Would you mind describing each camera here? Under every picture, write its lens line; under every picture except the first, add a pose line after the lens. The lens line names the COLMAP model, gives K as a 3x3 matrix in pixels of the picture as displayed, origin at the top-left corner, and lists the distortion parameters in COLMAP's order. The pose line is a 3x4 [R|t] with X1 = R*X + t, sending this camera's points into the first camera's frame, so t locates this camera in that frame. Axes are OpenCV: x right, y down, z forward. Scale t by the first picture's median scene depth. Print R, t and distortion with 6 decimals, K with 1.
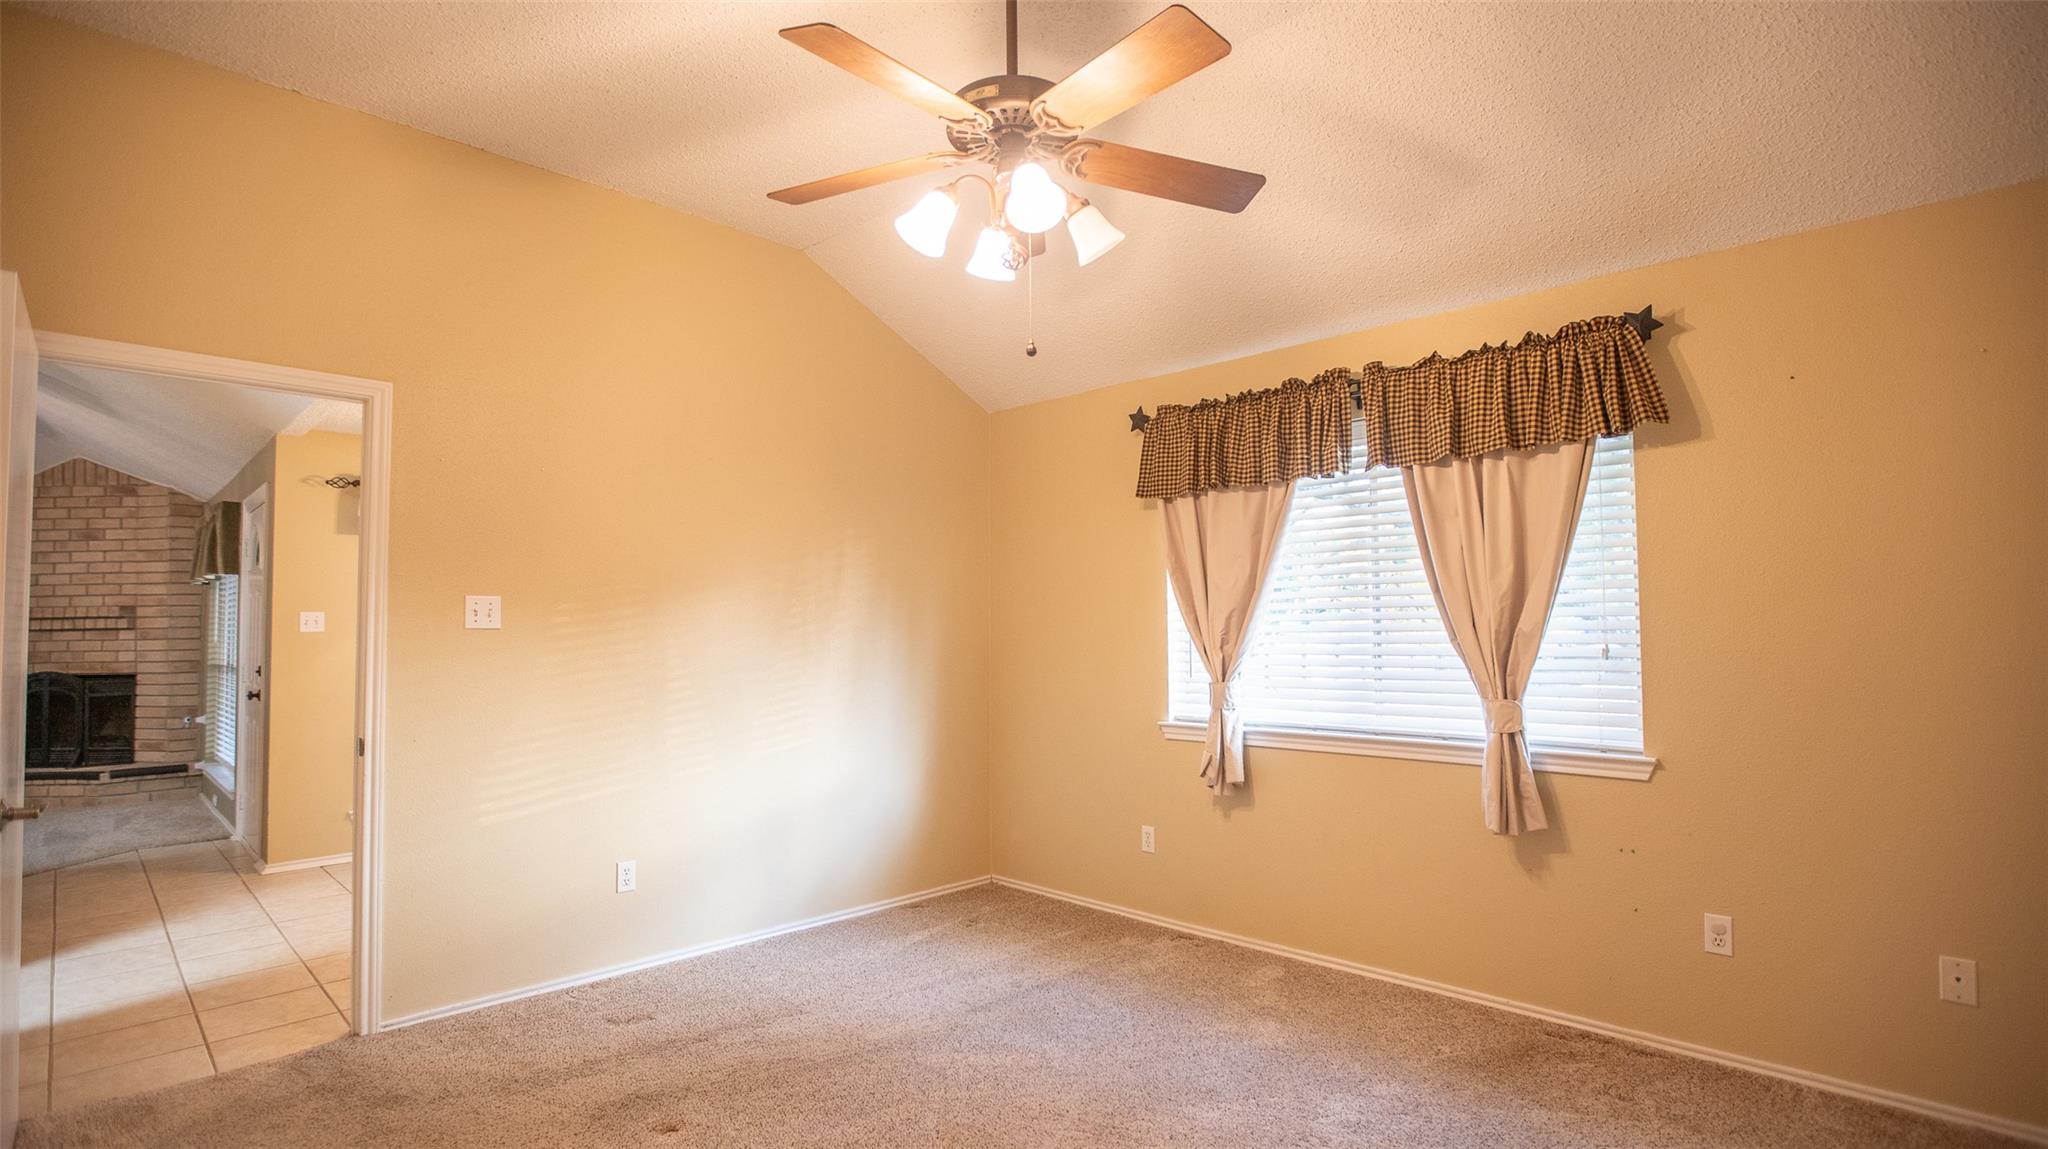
lens RADIAL K [[958.0, 0, 1039.3], [0, 958.0, 585.3], [0, 0, 1]] dist [-0.056777, 0.017402]
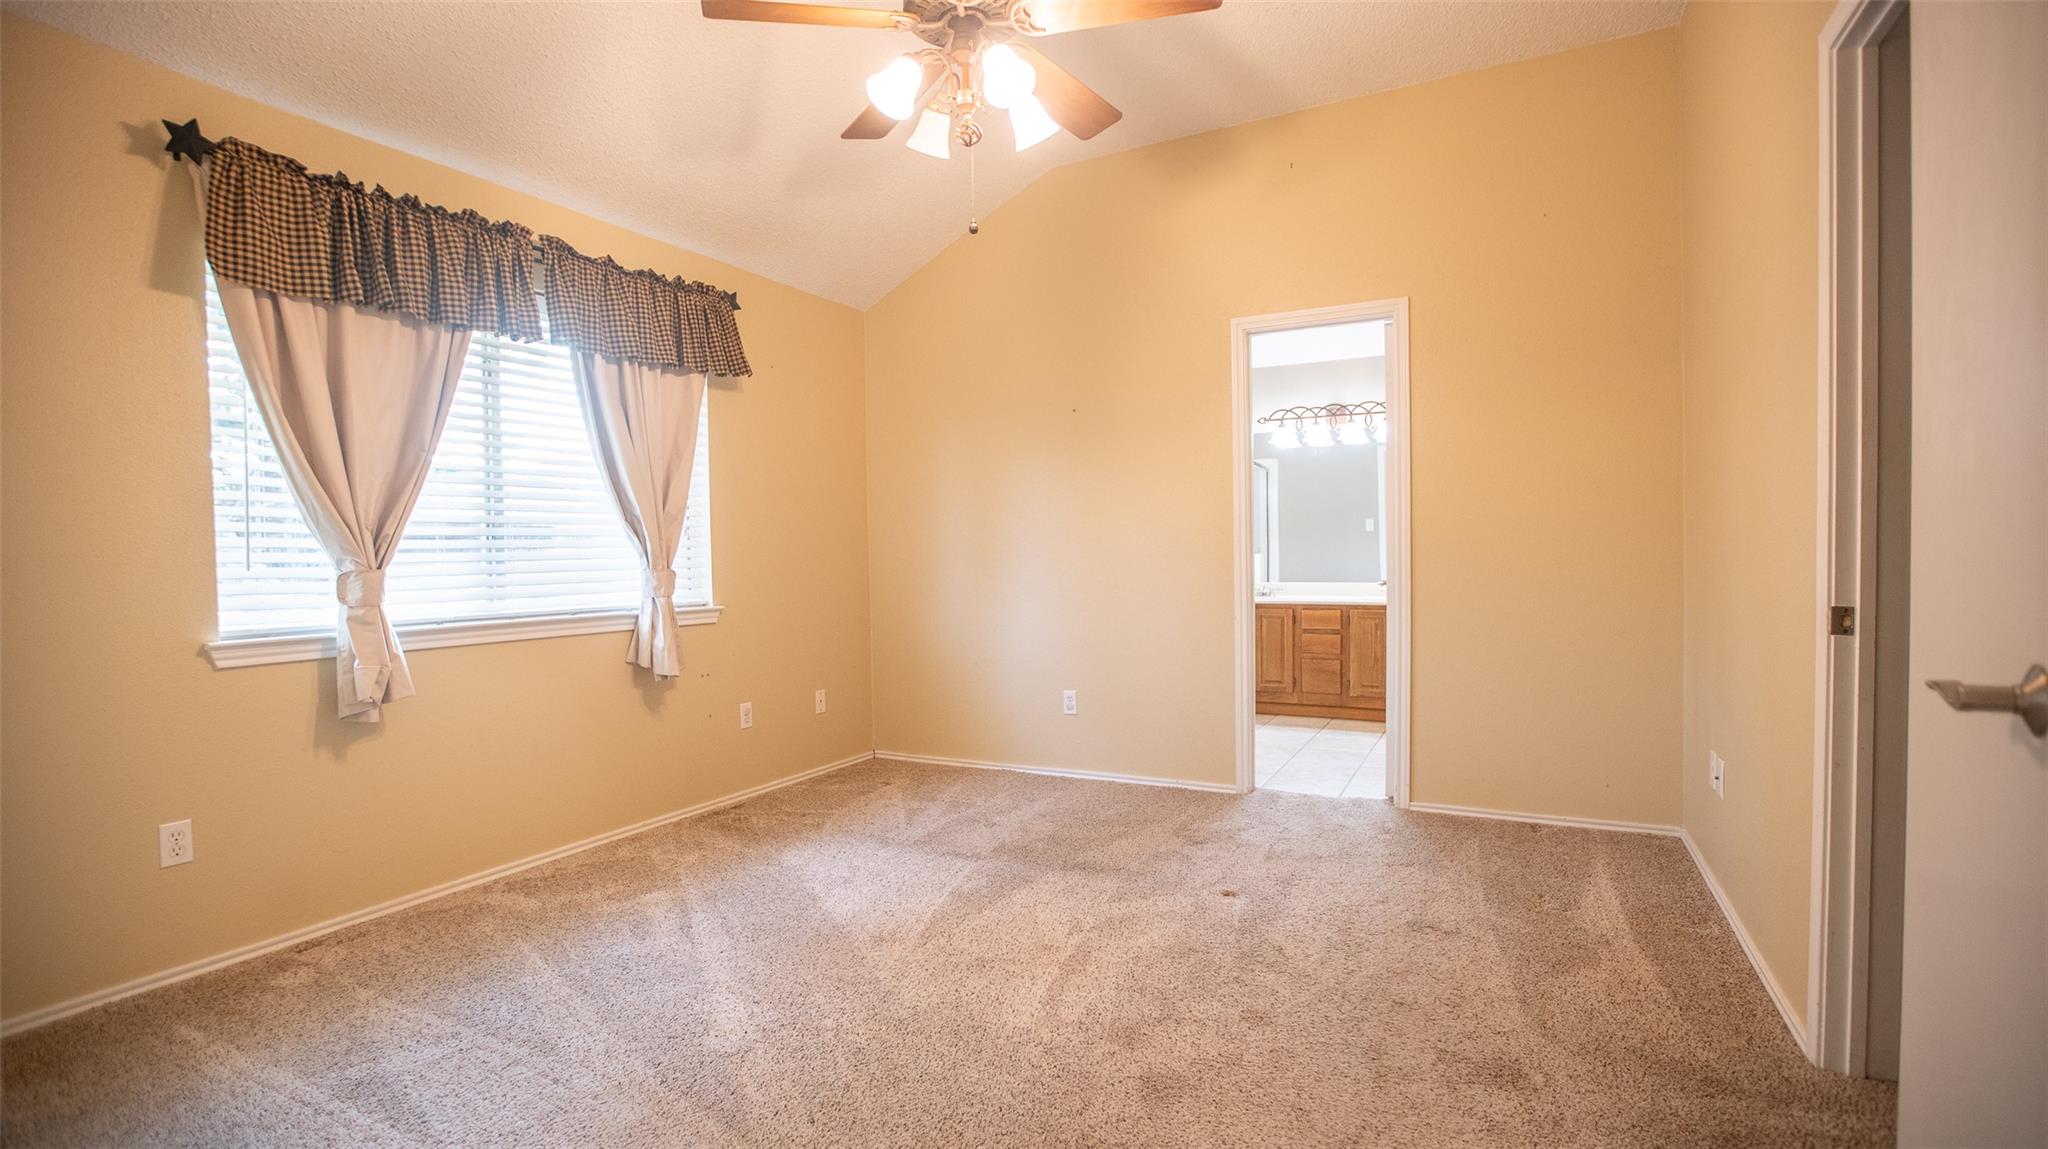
lens RADIAL K [[955.8, 0, 1019.3], [0, 955.8, 586.7], [0, 0, 1]] dist [-0.060566, 0.023019]
pose [[-0.293140, -0.010750, 0.956009, -0.652230], [-0.017051, 0.999837, 0.006014, 0.101217], [-0.955918, -0.014538, -0.293275, 0.731306]]
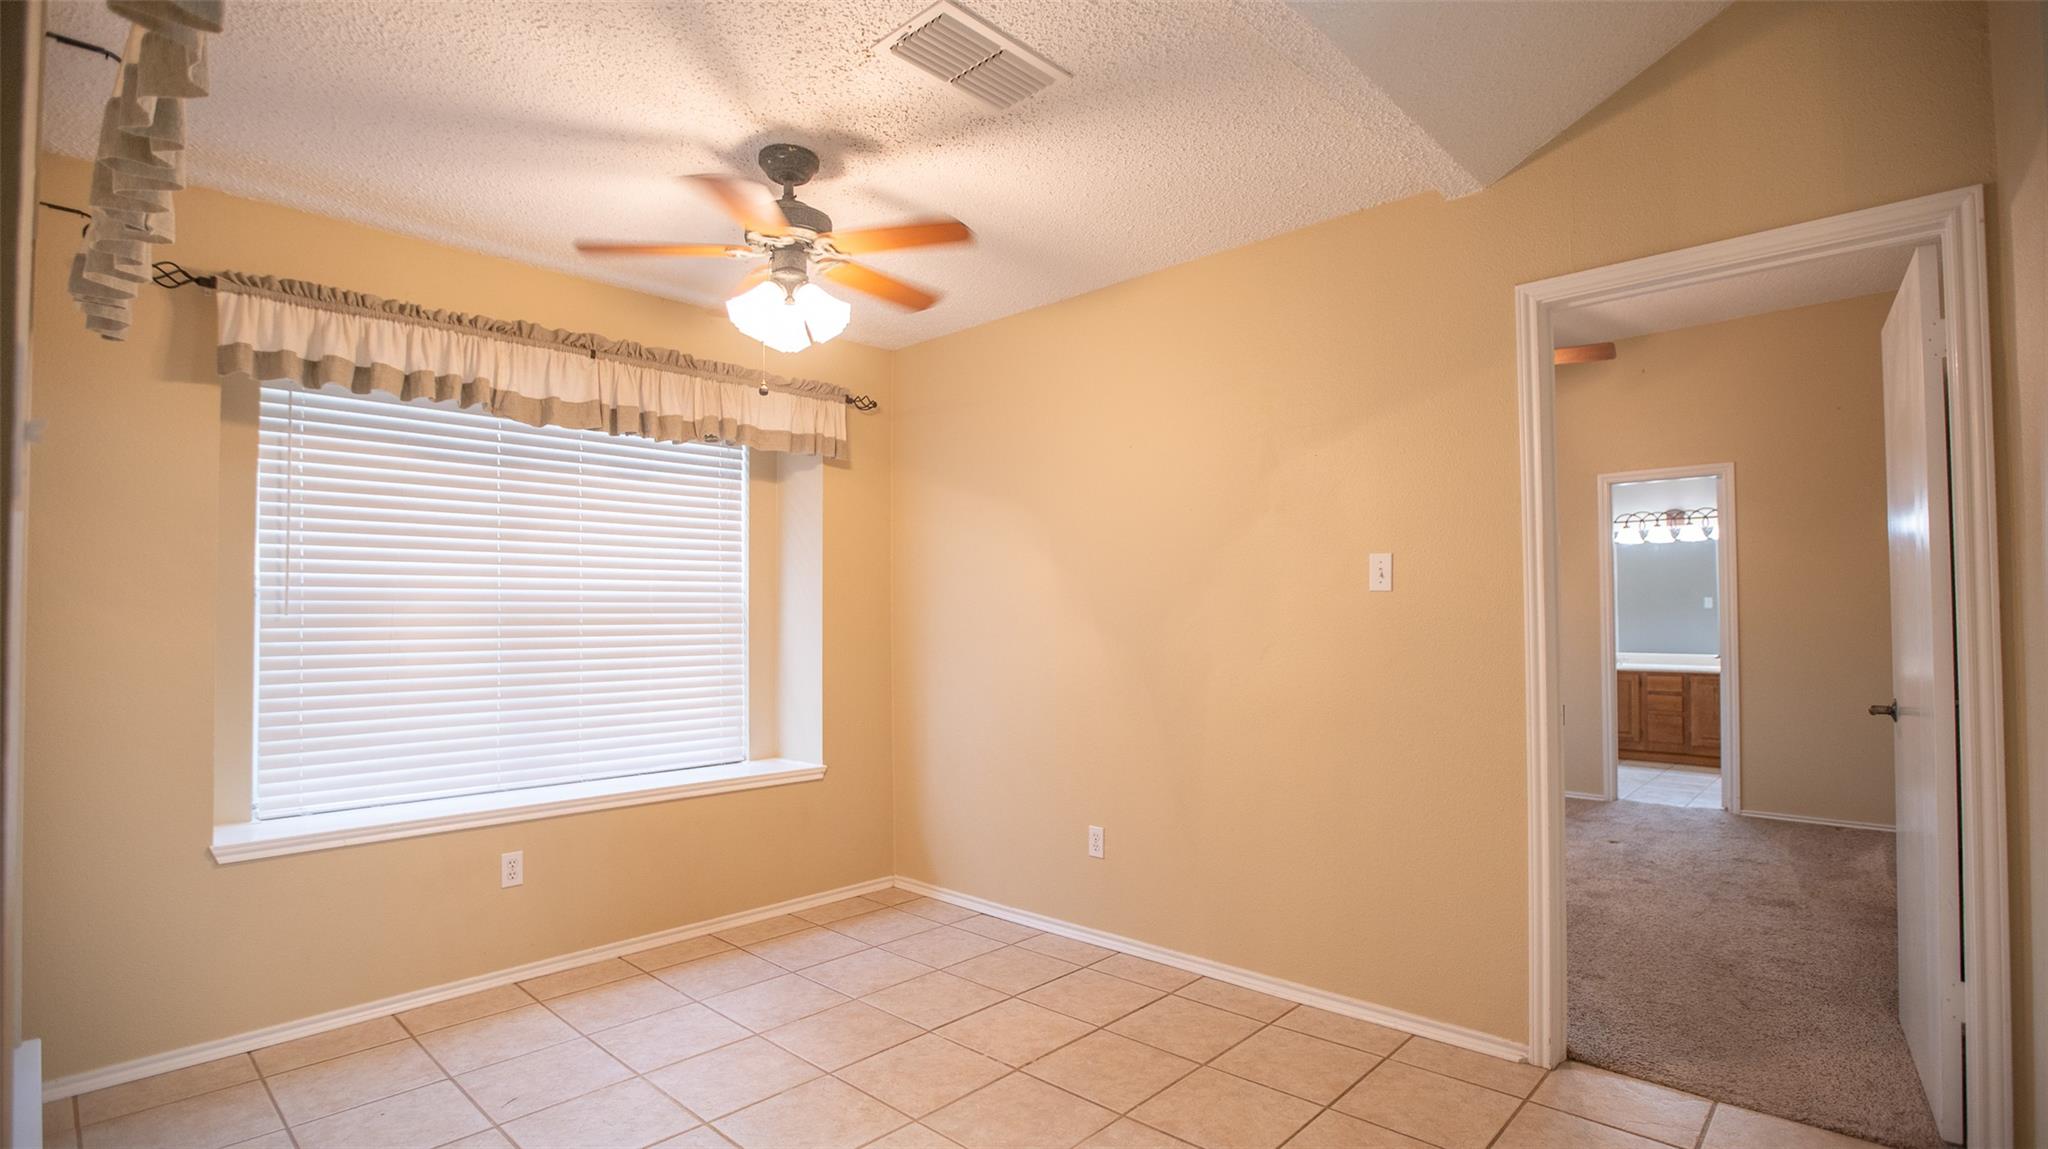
lens RADIAL K [[955.8, 0, 1019.3], [0, 955.8, 586.7], [0, 0, 1]] dist [-0.060566, 0.023019]
pose [[-0.011879, 0.044325, 0.998947, -1.348521], [-0.037406, 0.998298, -0.044741, 0.090068], [-0.999230, -0.037898, -0.010201, 1.251198]]
